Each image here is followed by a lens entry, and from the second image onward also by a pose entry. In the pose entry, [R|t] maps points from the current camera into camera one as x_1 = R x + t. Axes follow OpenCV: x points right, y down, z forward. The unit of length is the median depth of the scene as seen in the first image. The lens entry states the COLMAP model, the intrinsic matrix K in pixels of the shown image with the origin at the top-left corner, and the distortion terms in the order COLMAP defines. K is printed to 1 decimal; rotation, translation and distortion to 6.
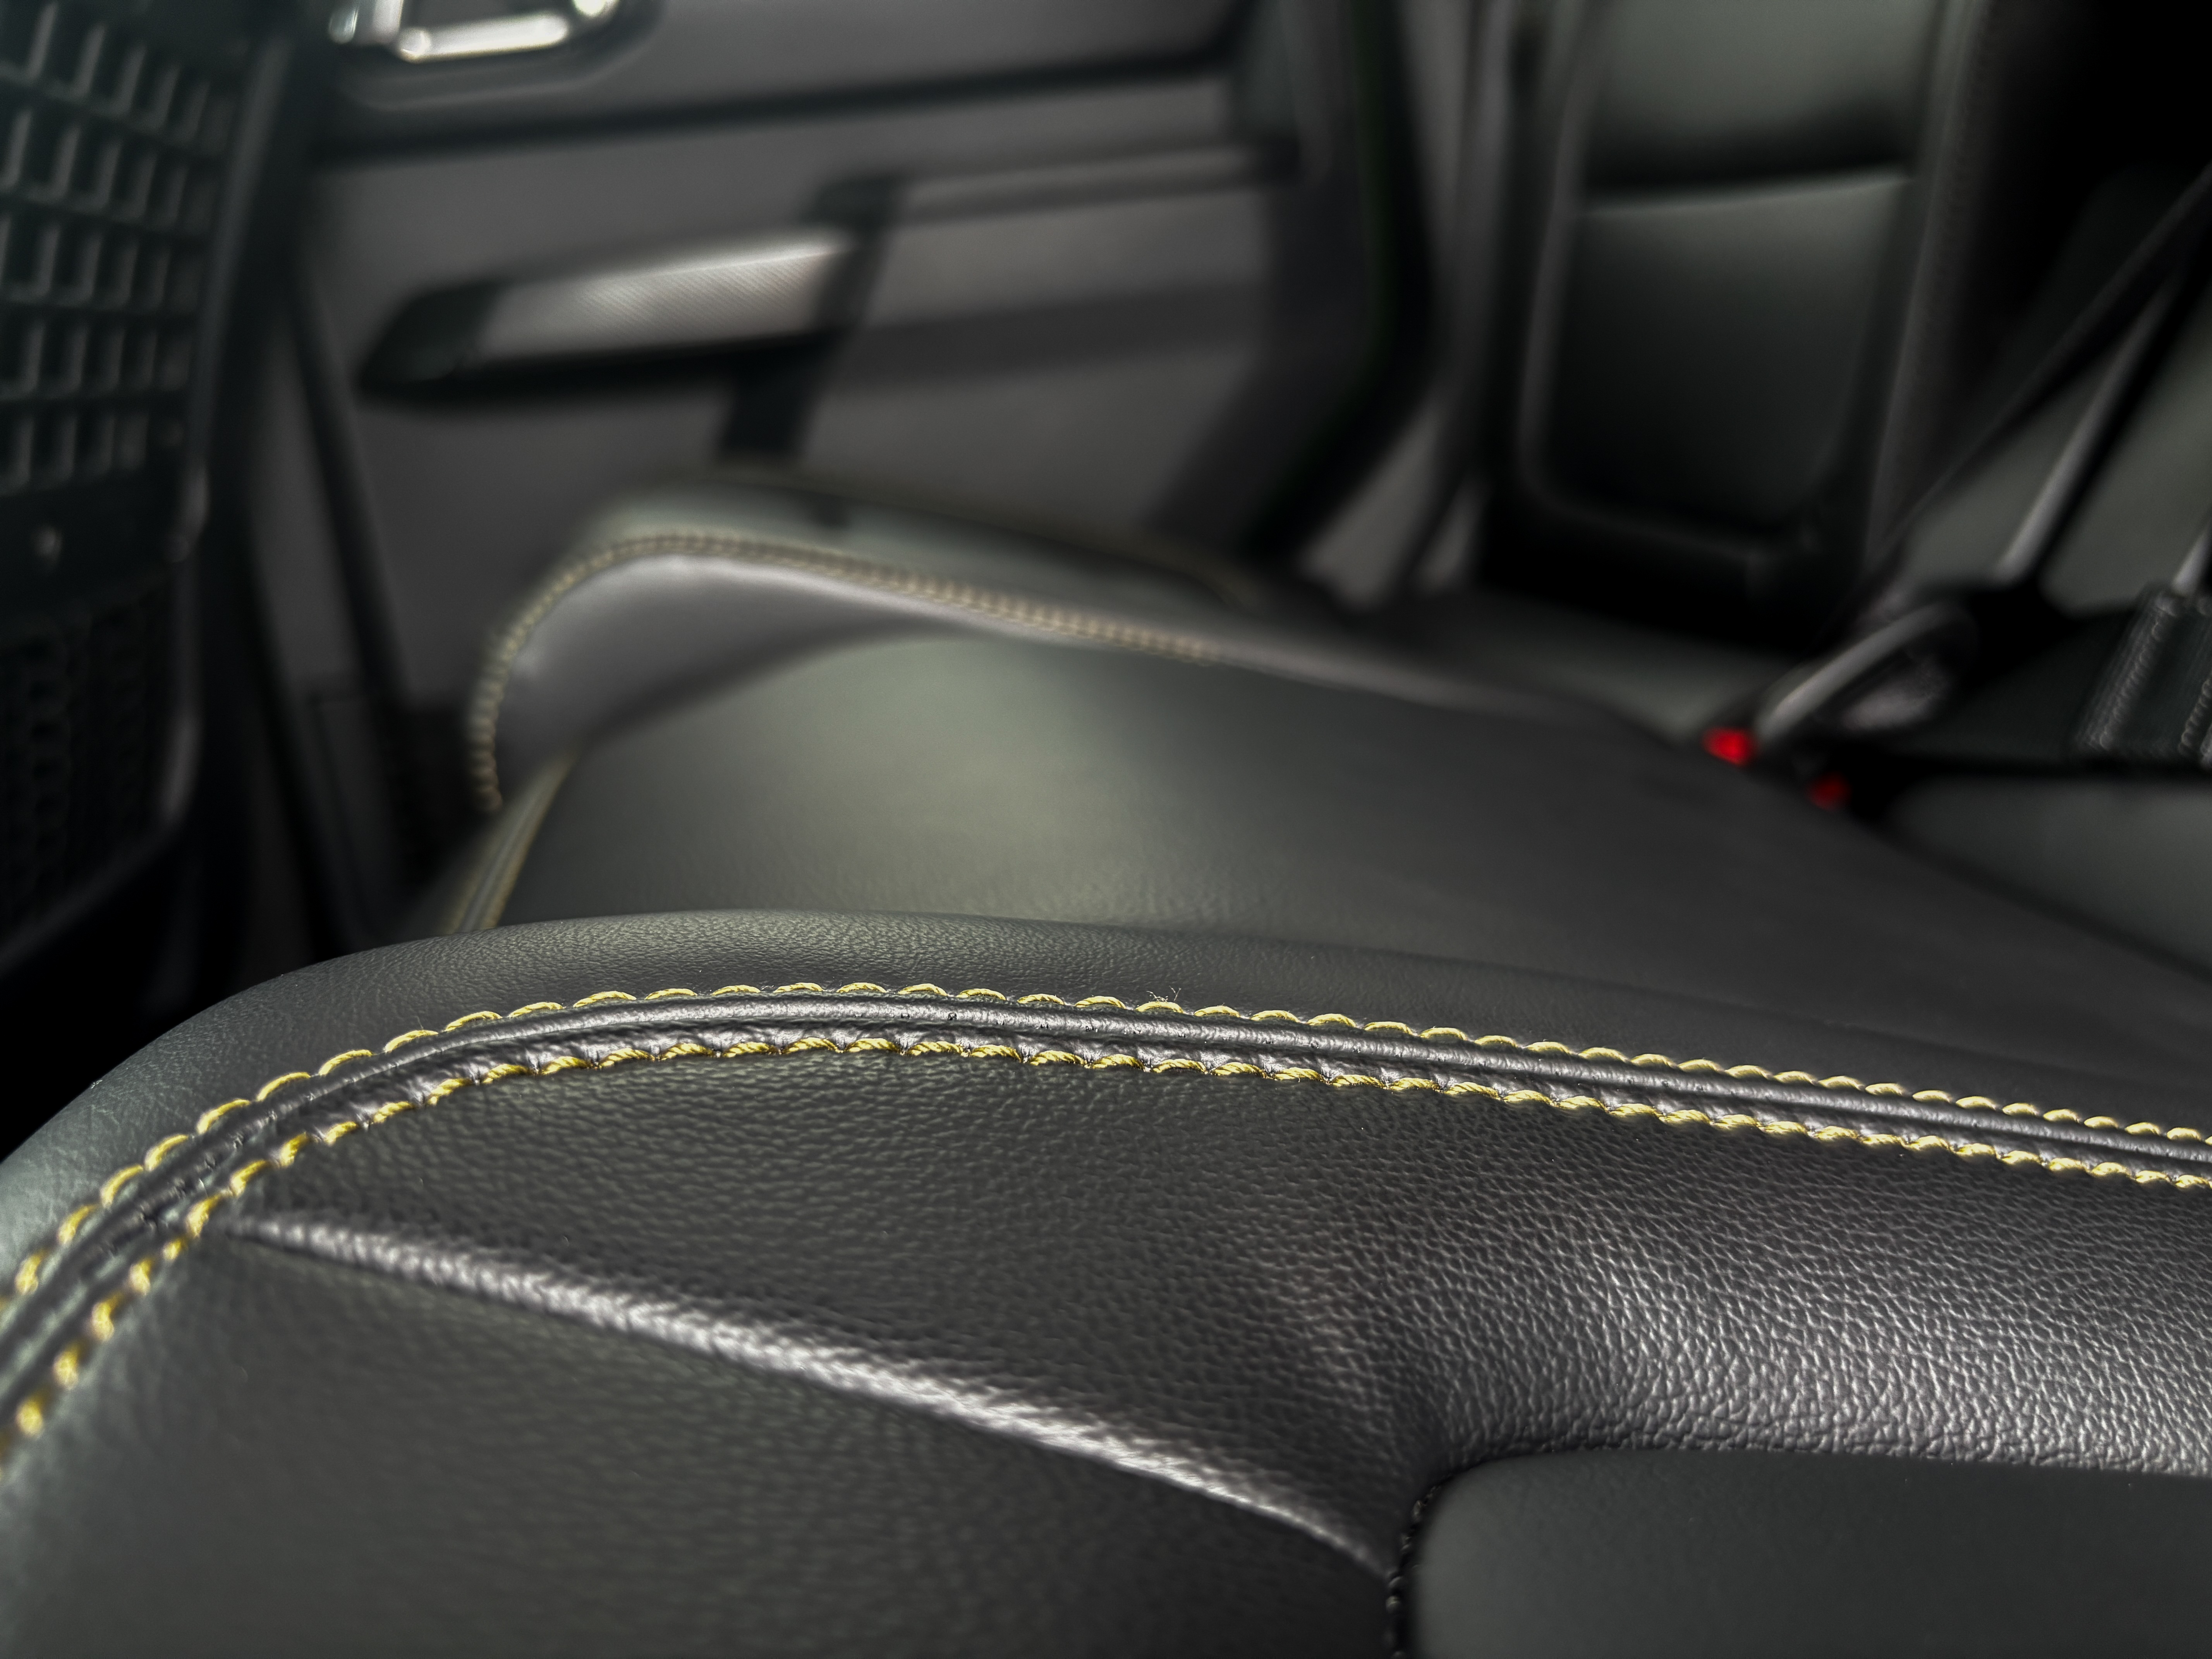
lens RADIAL K [[1668.6, 0, 1106.0], [0, 1668.6, 829.5], [0, 0, 1]] dist [-0.000170, -0.000014]
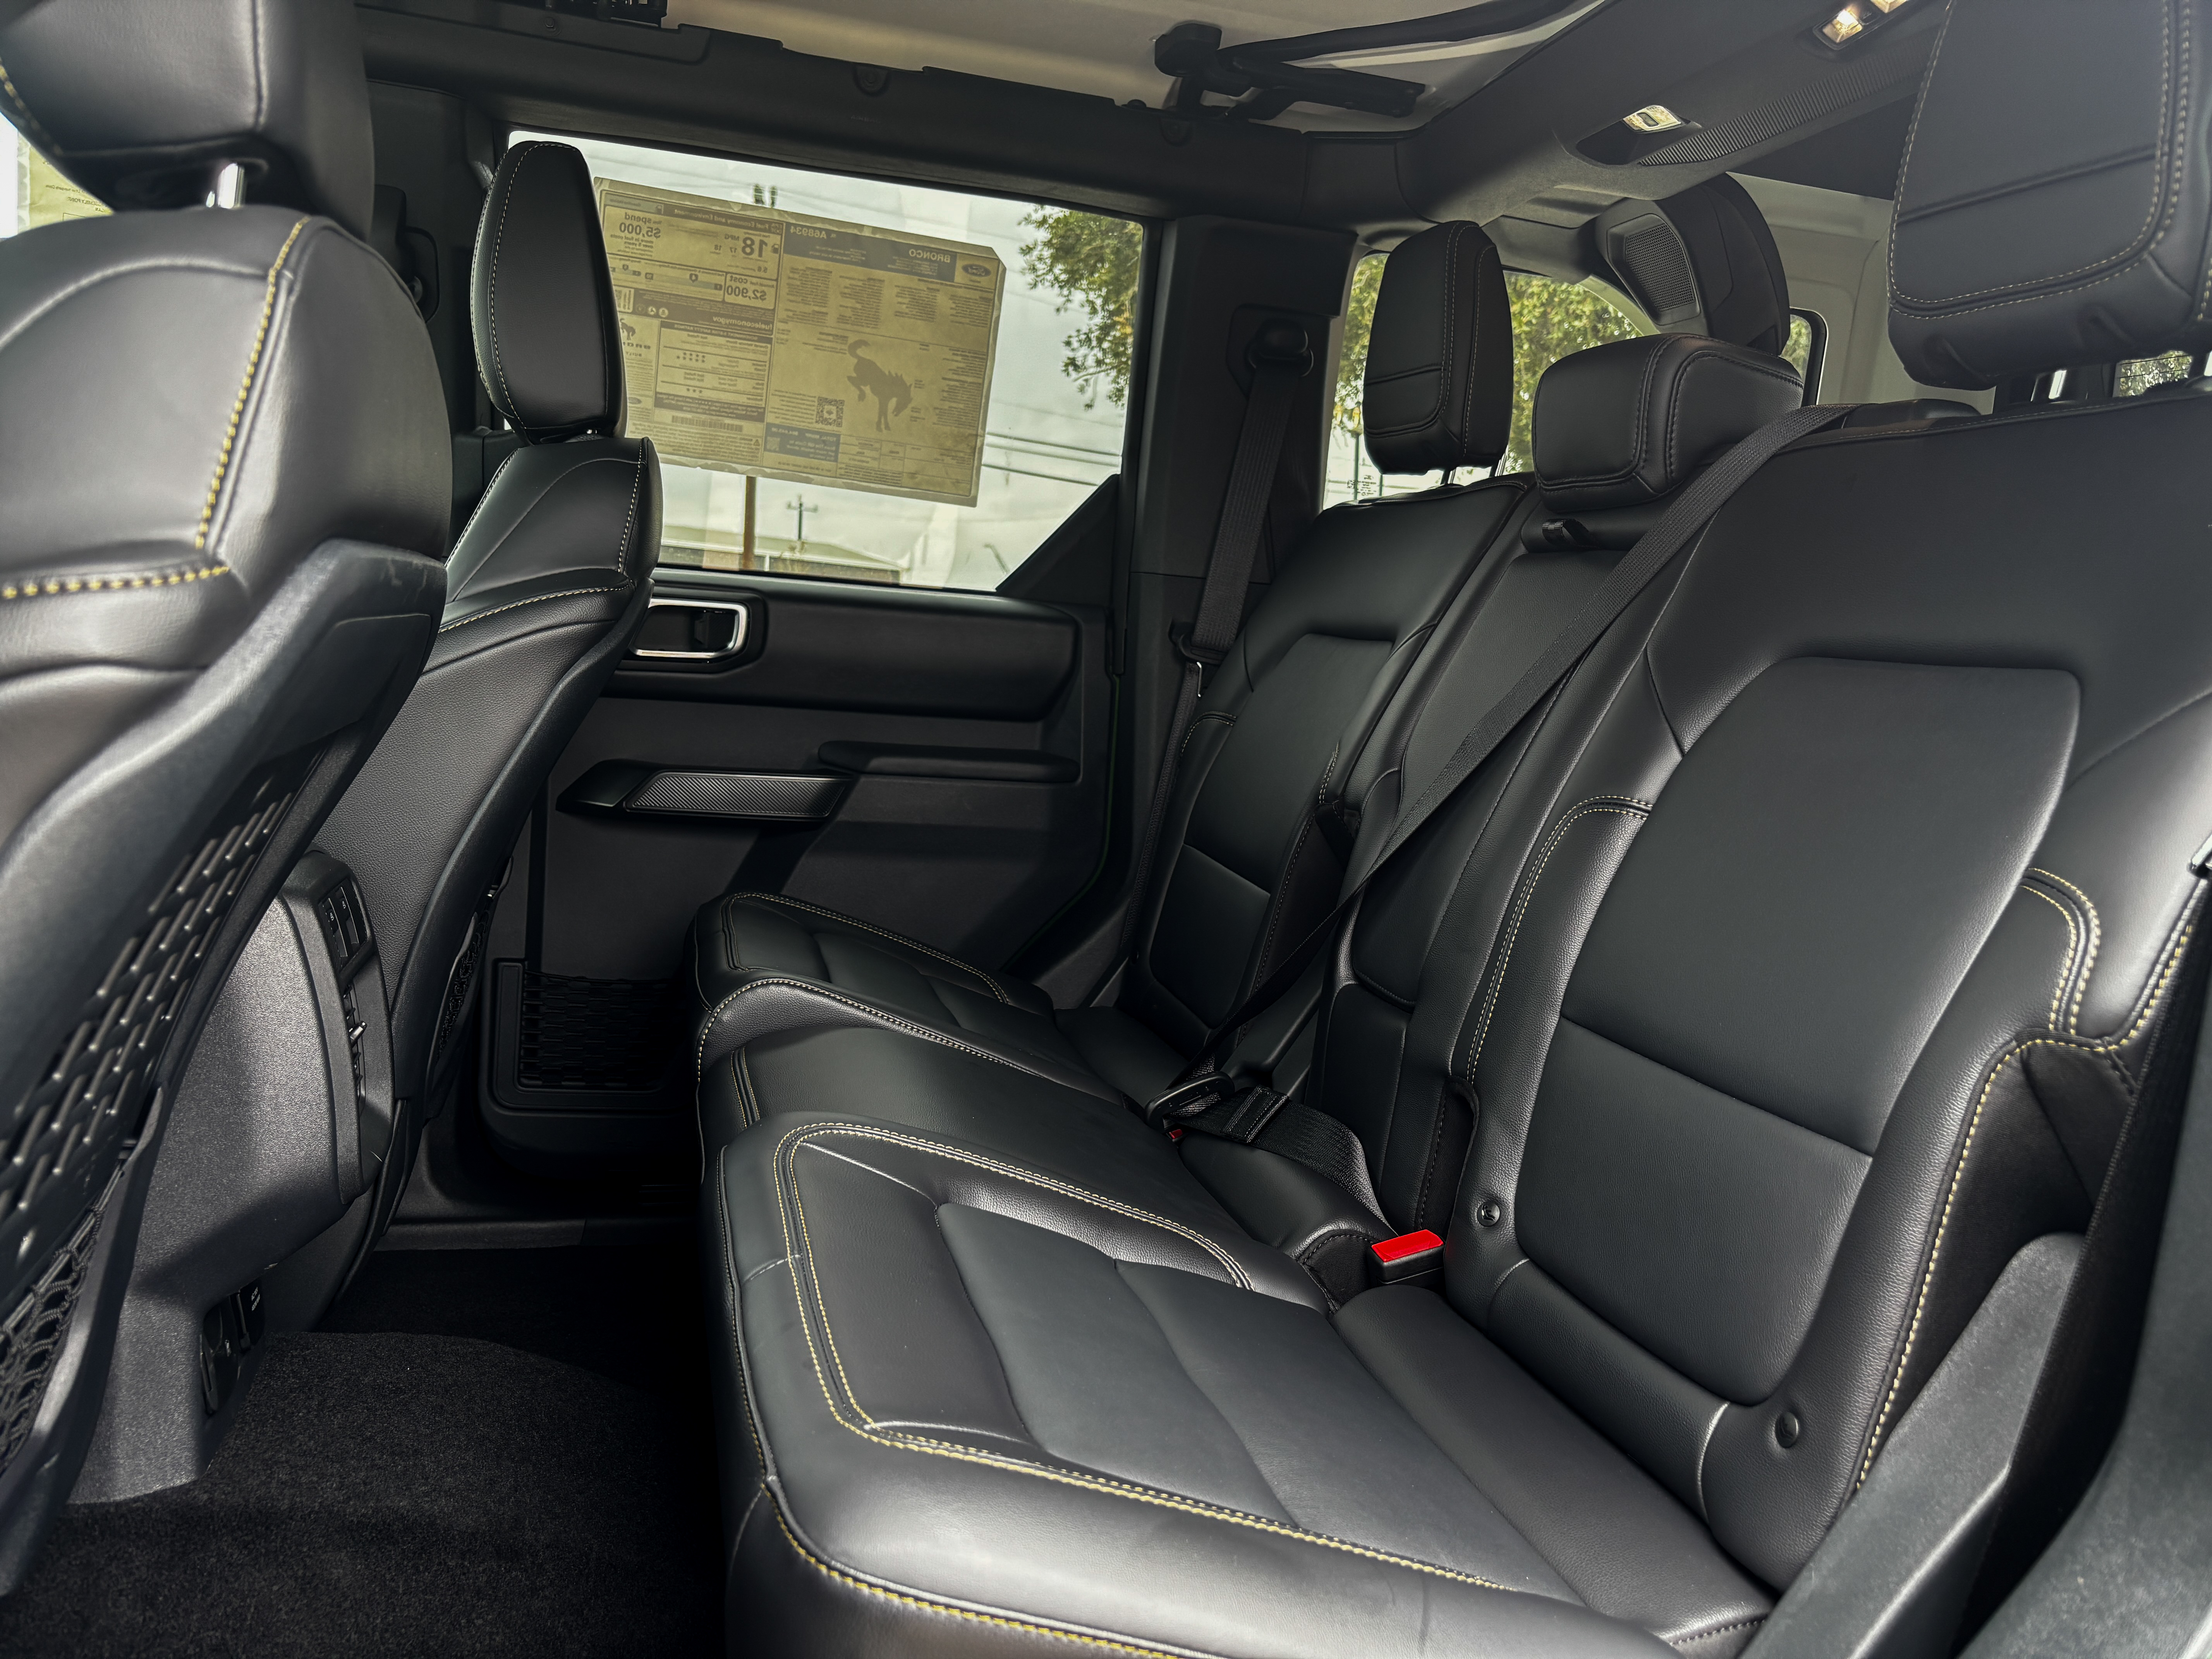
lens RADIAL K [[1668.6, 0, 1106.0], [0, 1668.6, 829.5], [0, 0, 1]] dist [-0.000170, -0.000014]
pose [[0.979571, 0.183056, 0.083251, 0.005331], [-0.166241, 0.970075, -0.176970, -0.003593], [-0.113156, 0.159515, 0.980689, -0.962947]]
